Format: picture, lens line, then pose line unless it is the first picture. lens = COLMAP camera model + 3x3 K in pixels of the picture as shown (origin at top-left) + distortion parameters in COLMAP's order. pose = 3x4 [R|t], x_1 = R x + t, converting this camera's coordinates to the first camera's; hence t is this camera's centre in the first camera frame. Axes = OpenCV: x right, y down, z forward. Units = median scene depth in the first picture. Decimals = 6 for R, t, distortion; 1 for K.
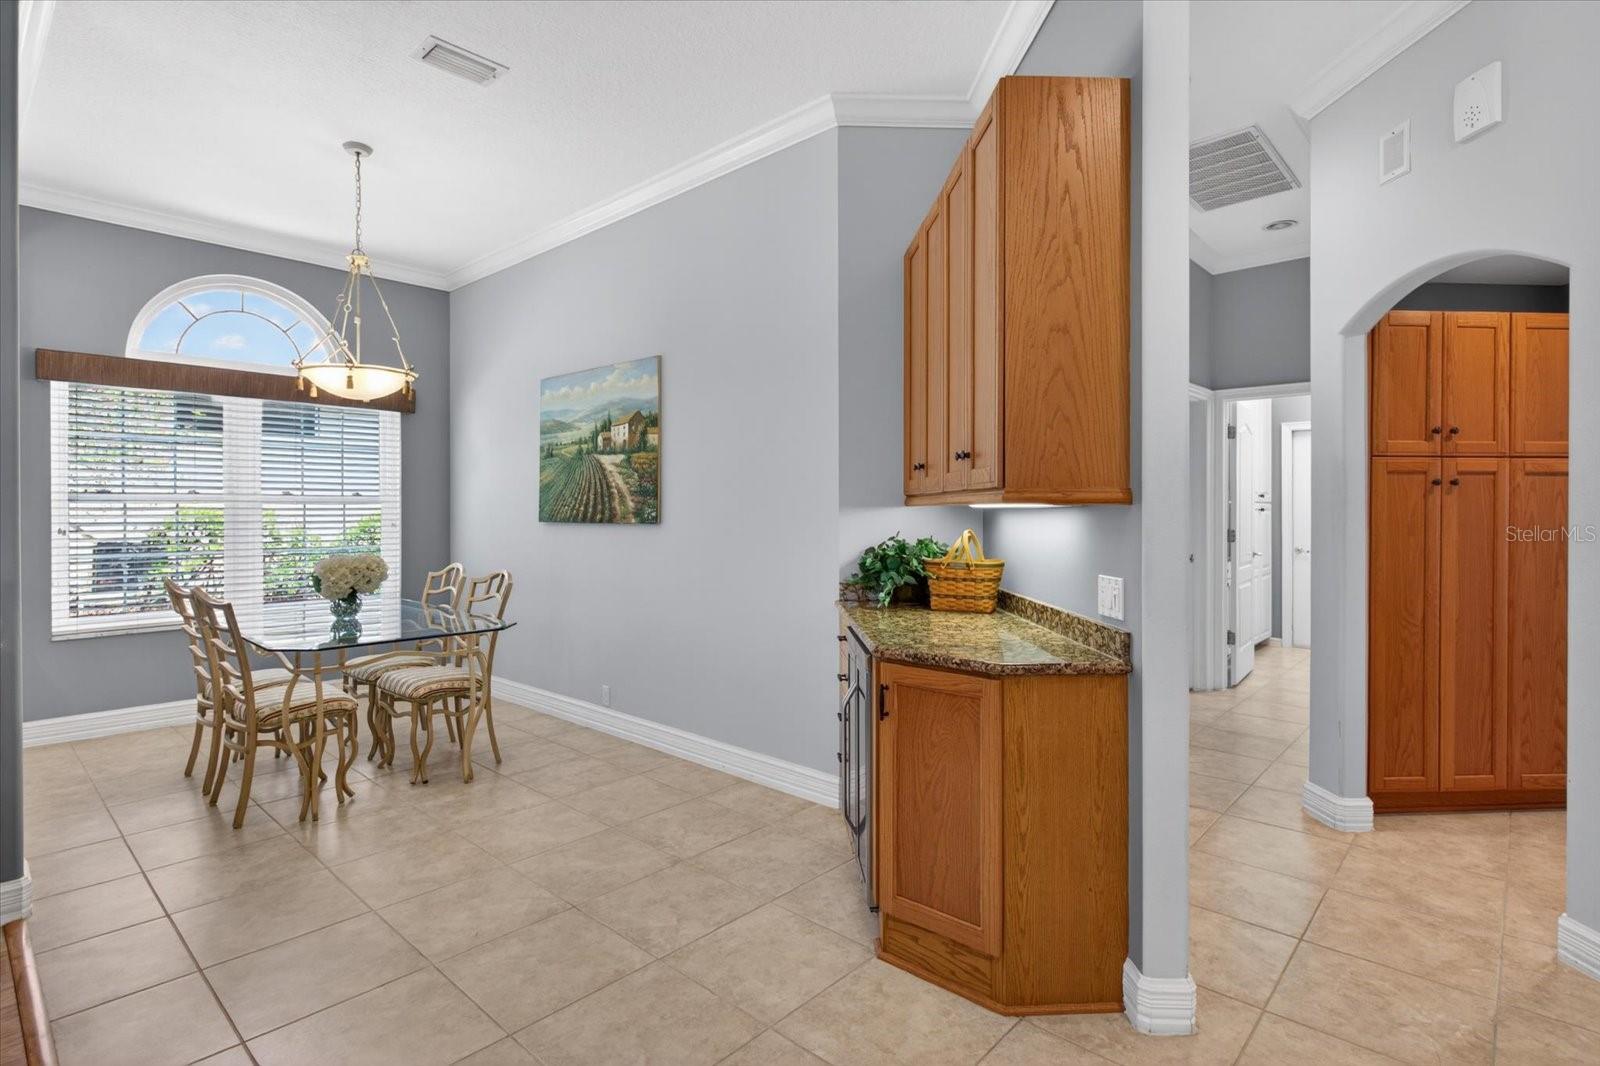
lens RADIAL K [[785.7, 0, 803.9], [0, 785.7, 511.9], [0, 0, 1]] dist [-0.001722, -0.000205]
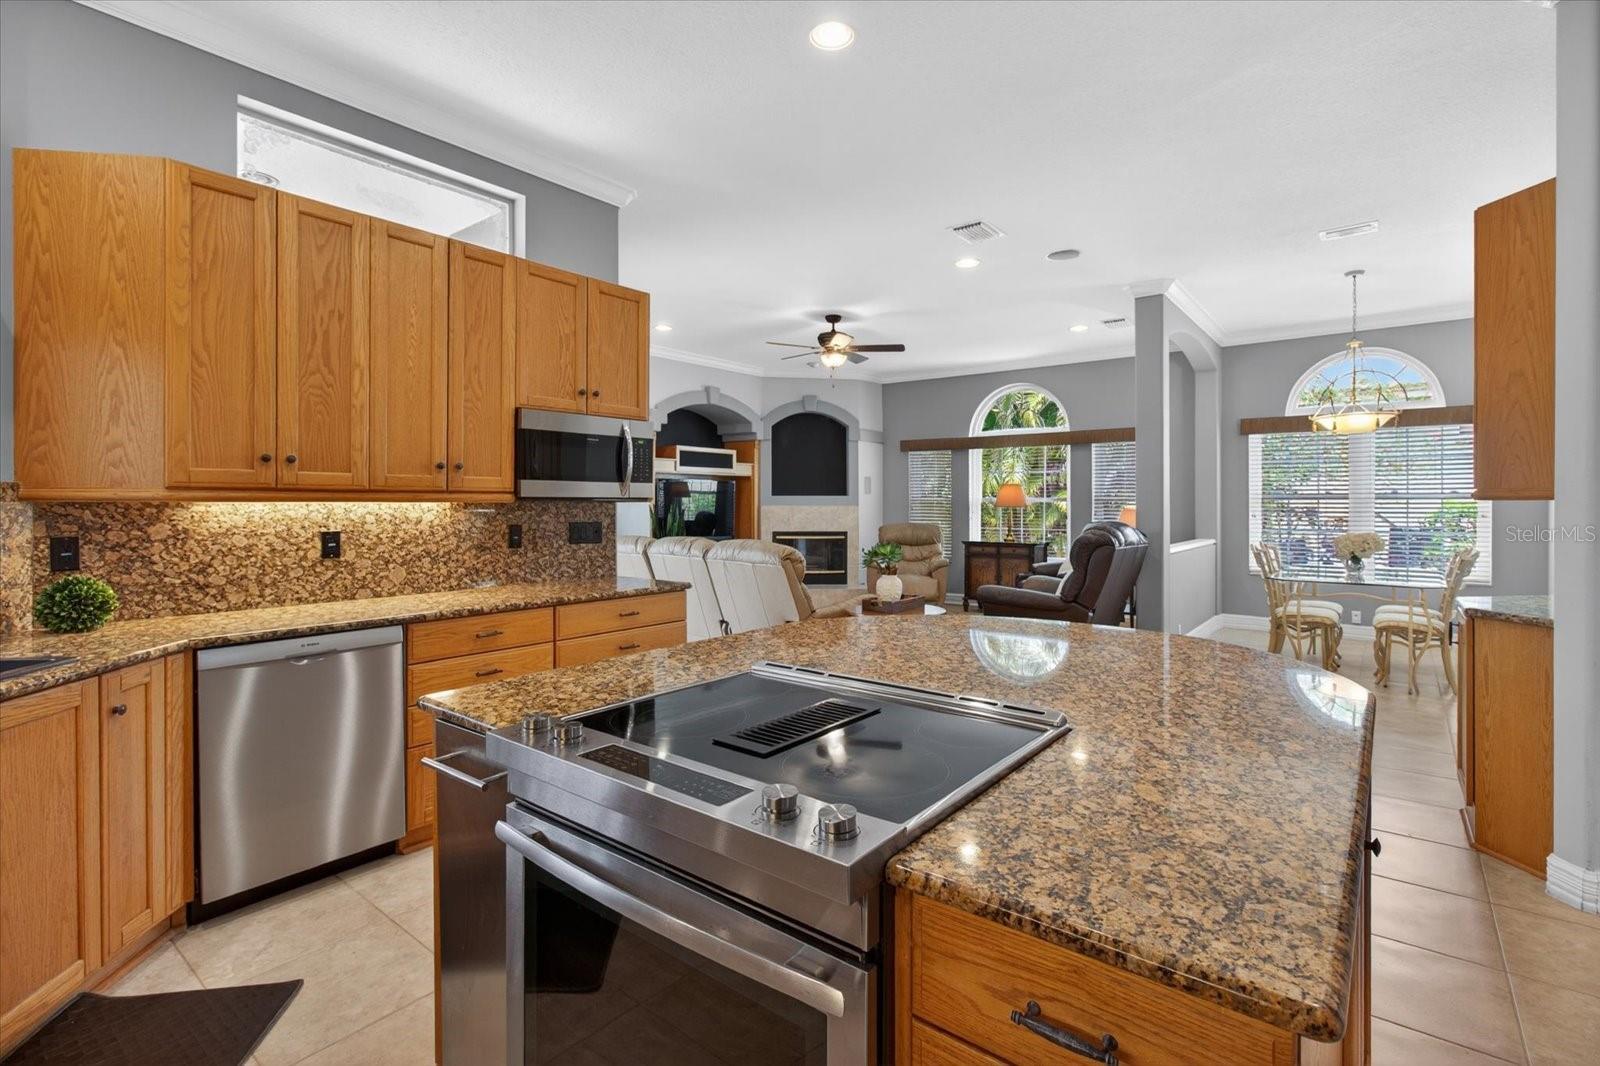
lens RADIAL K [[785.7, 0, 803.9], [0, 785.7, 511.9], [0, 0, 1]] dist [-0.001722, -0.000205]
pose [[0.060287, 0.010010, -0.998131, 1.632049], [-0.003876, 0.999945, 0.009794, 0.002887], [0.998174, 0.003278, 0.060323, -0.339301]]
